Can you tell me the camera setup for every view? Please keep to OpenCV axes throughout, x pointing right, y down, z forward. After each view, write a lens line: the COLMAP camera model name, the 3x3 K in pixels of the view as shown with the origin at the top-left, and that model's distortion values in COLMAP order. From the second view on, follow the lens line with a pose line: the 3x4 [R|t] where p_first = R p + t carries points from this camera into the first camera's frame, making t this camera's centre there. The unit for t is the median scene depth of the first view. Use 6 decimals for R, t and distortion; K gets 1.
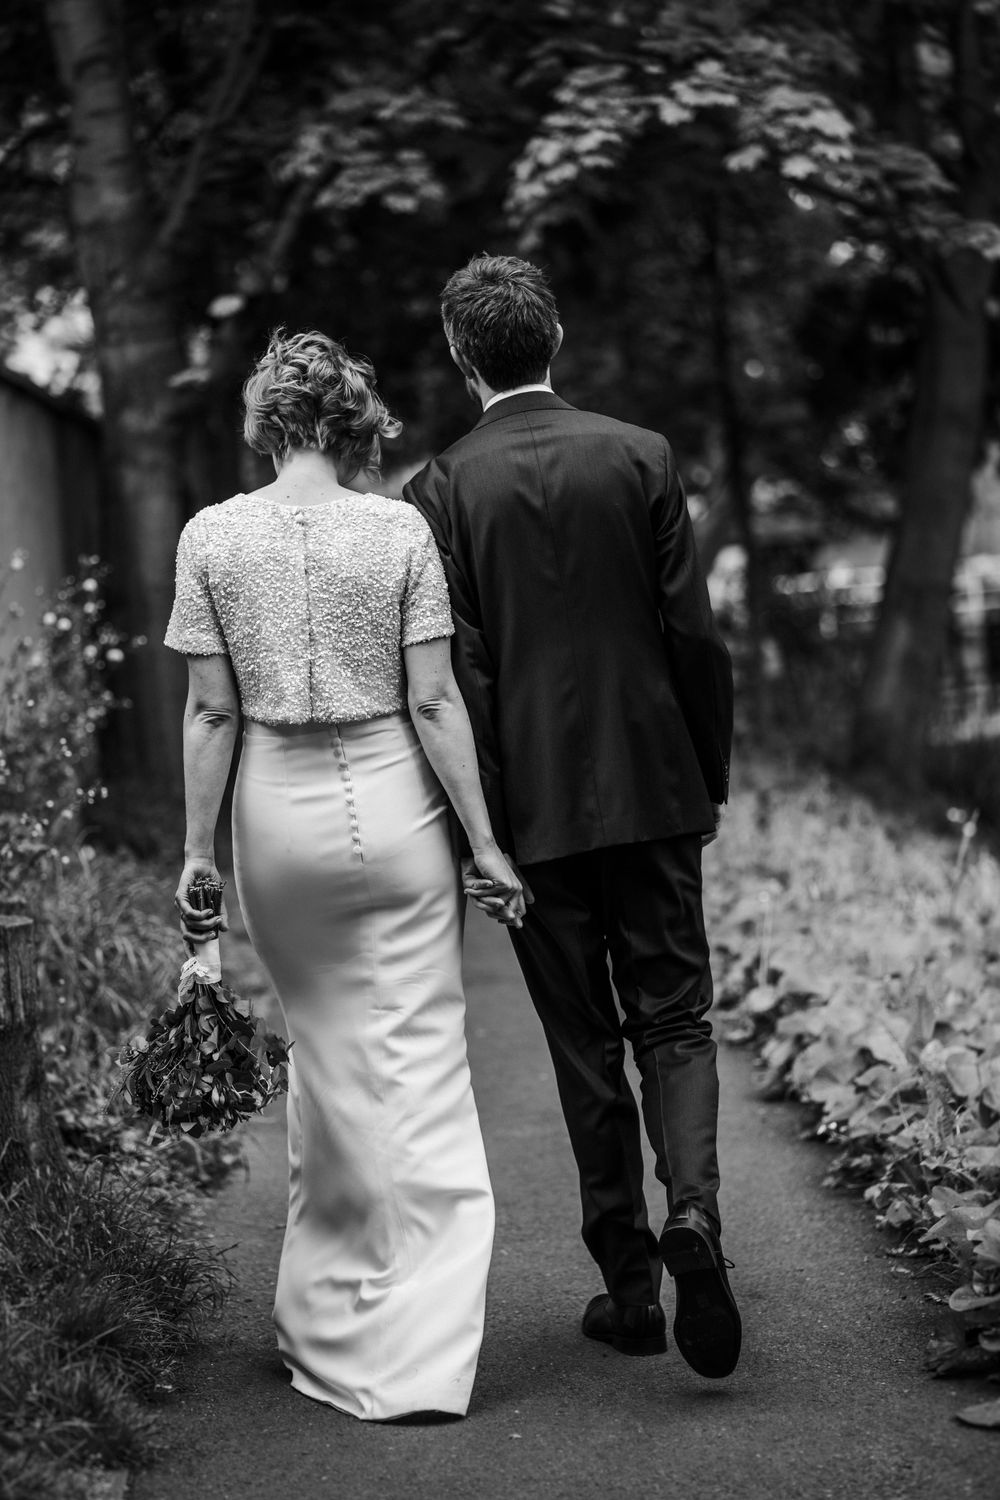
lens RADIAL K [[3718.1, 0, 500.0], [0, 3718.1, 750.0], [0, 0, 1]] dist [-0.002533, 0.092307]
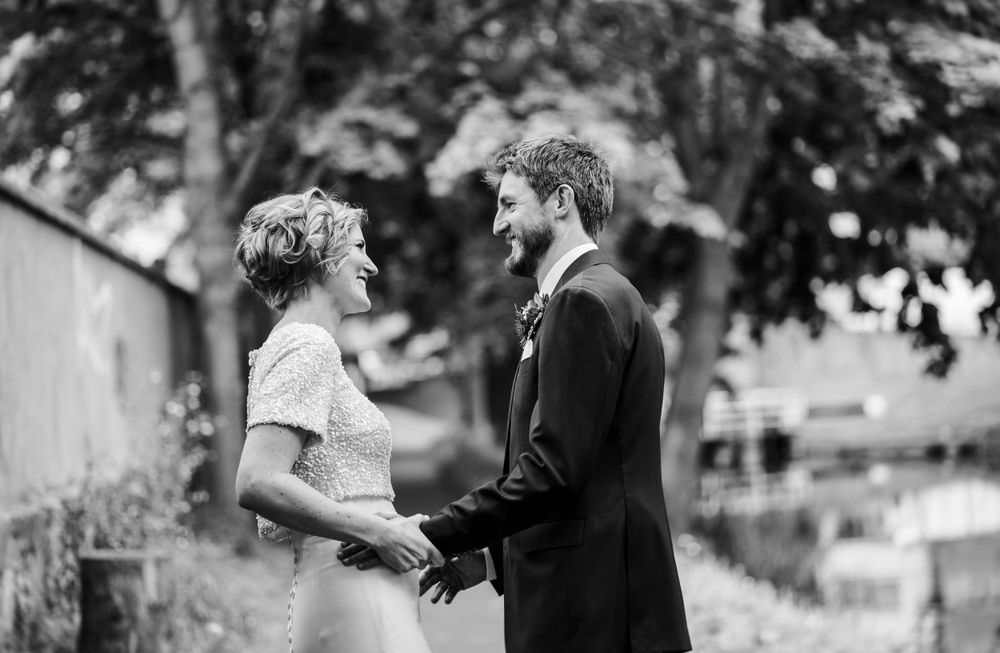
lens RADIAL K [[2514.3, 0, 500.0], [0, 2514.3, 326.5], [0, 0, 1]] dist [-0.018385, -0.033850]
pose [[0.999404, 0.029071, 0.018615, 0.010764], [-0.027600, 0.996809, -0.074902, 0.008489], [-0.020733, 0.074344, 0.997017, -0.158458]]
